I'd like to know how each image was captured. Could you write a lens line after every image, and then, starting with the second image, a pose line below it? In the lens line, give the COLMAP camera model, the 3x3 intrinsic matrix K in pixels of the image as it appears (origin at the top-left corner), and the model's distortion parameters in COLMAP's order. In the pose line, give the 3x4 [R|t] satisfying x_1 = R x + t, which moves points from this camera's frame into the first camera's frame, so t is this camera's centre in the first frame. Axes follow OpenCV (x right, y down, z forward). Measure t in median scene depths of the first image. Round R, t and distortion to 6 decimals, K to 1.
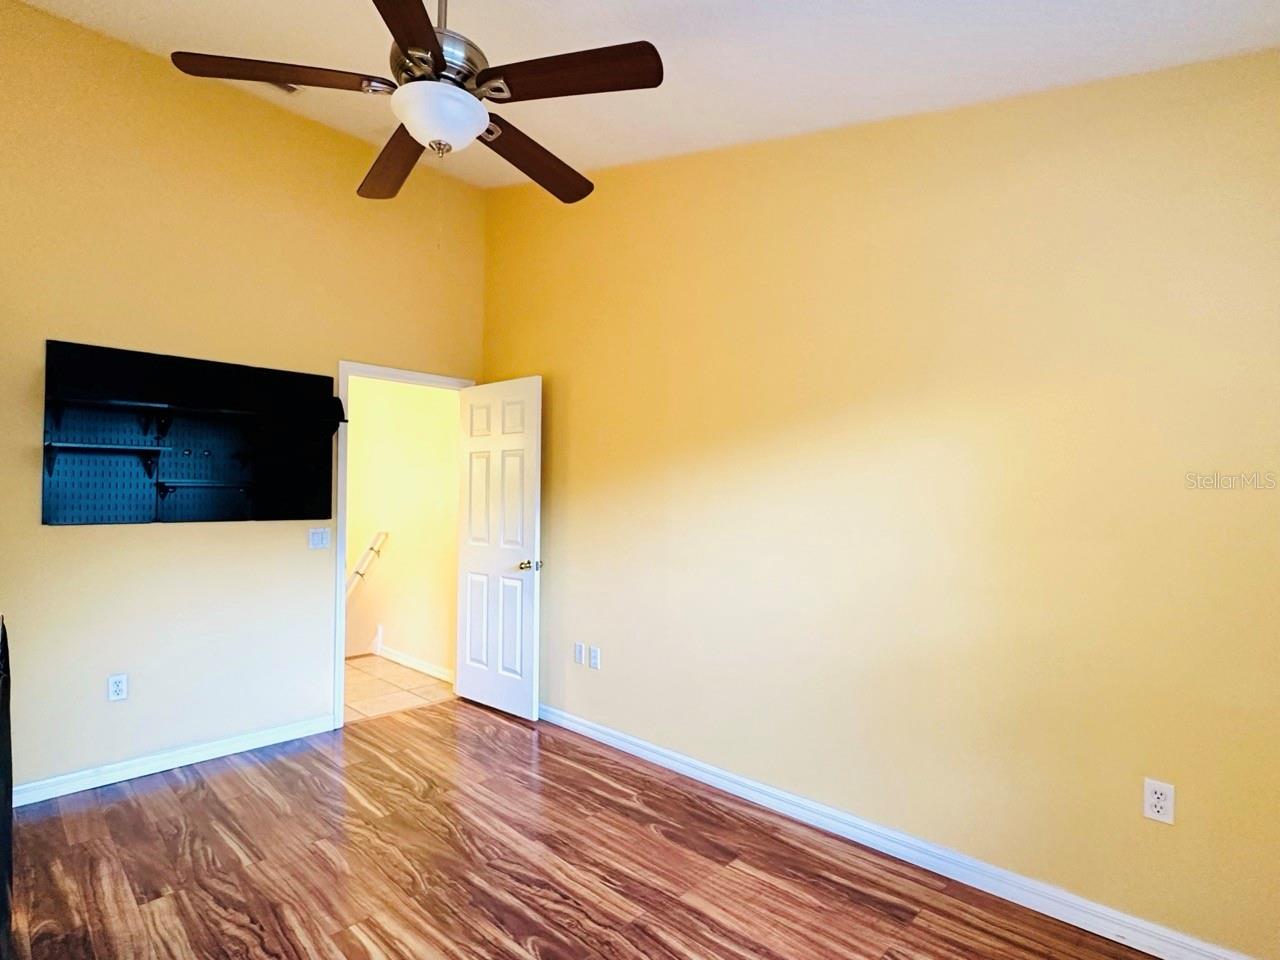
lens RADIAL K [[634.7, 0, 637.0], [0, 634.7, 483.4], [0, 0, 1]] dist [-0.006829, 0.001770]
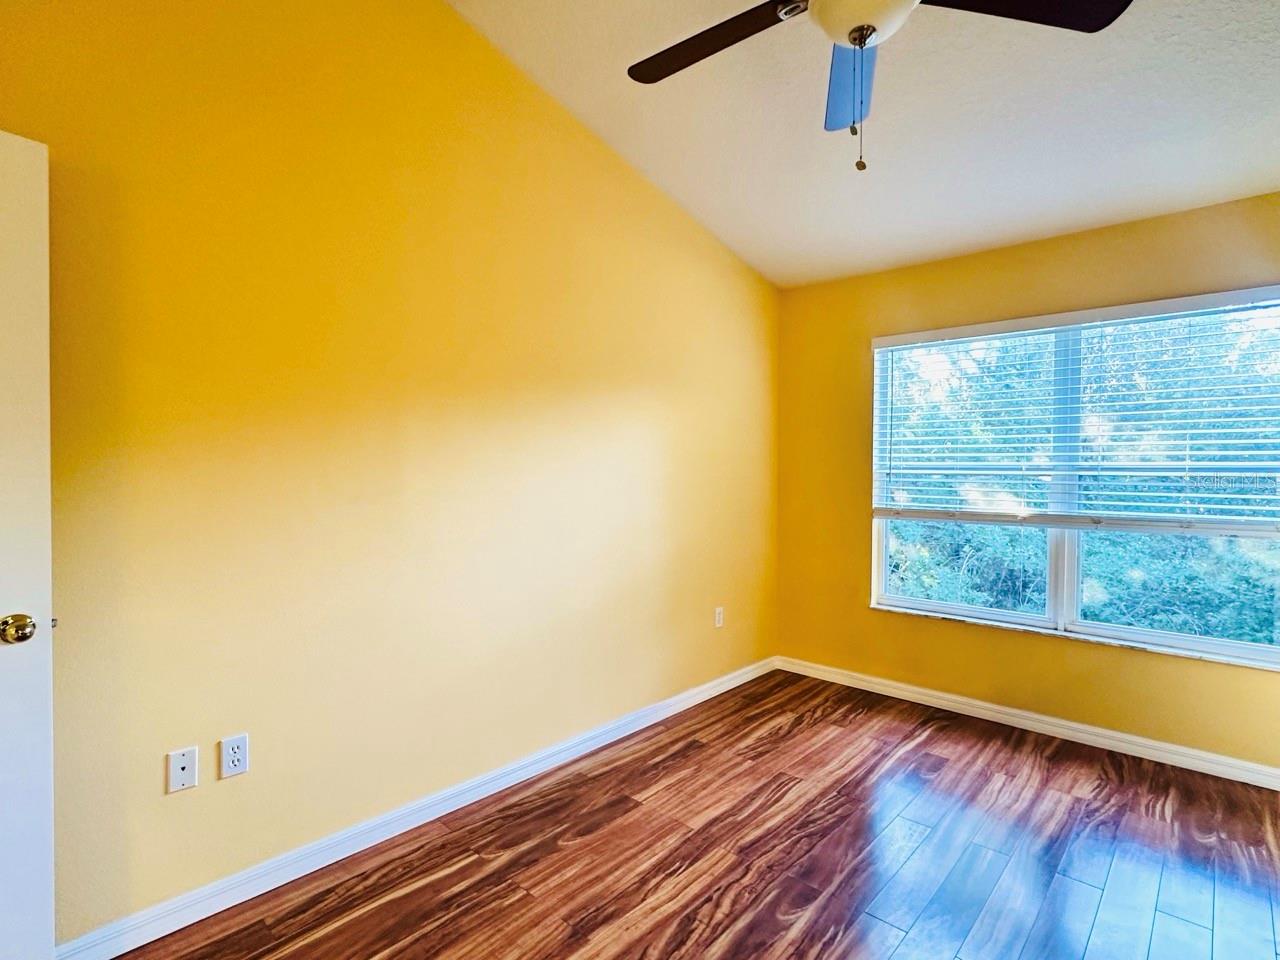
lens RADIAL K [[634.7, 0, 637.0], [0, 634.7, 483.4], [0, 0, 1]] dist [-0.006829, 0.001770]
pose [[-0.015181, -0.024470, 0.999585, -0.954831], [-0.030599, 0.999244, 0.023997, 0.034400], [-0.999416, -0.030222, -0.015919, 1.075261]]
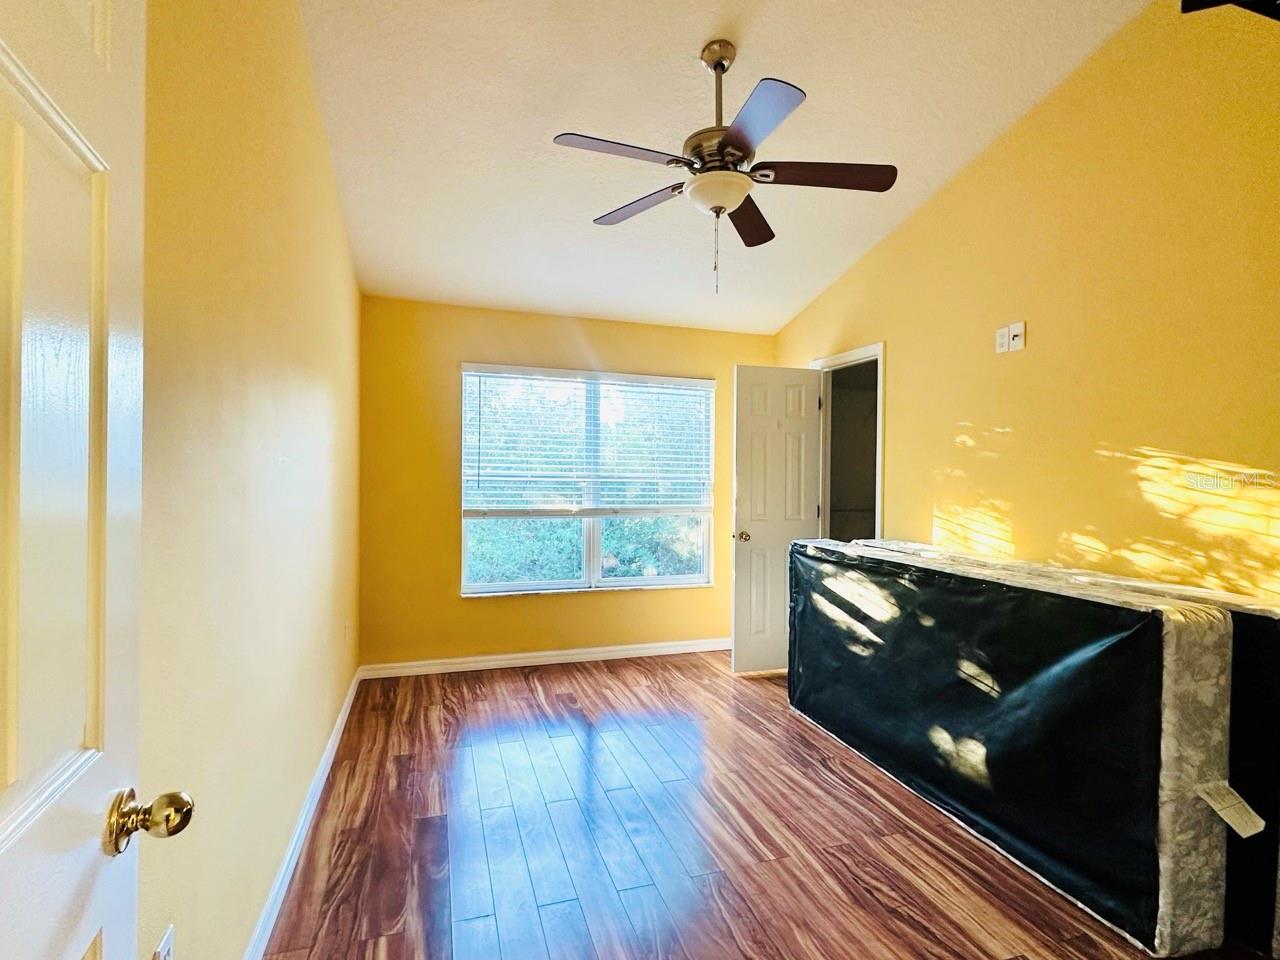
lens RADIAL K [[634.7, 0, 637.0], [0, 634.7, 483.4], [0, 0, 1]] dist [-0.006829, 0.001770]
pose [[-0.880795, -0.016257, 0.473219, -0.665975], [-0.024227, 0.999649, -0.010752, 0.046338], [-0.472878, -0.020935, -0.880879, 1.858875]]
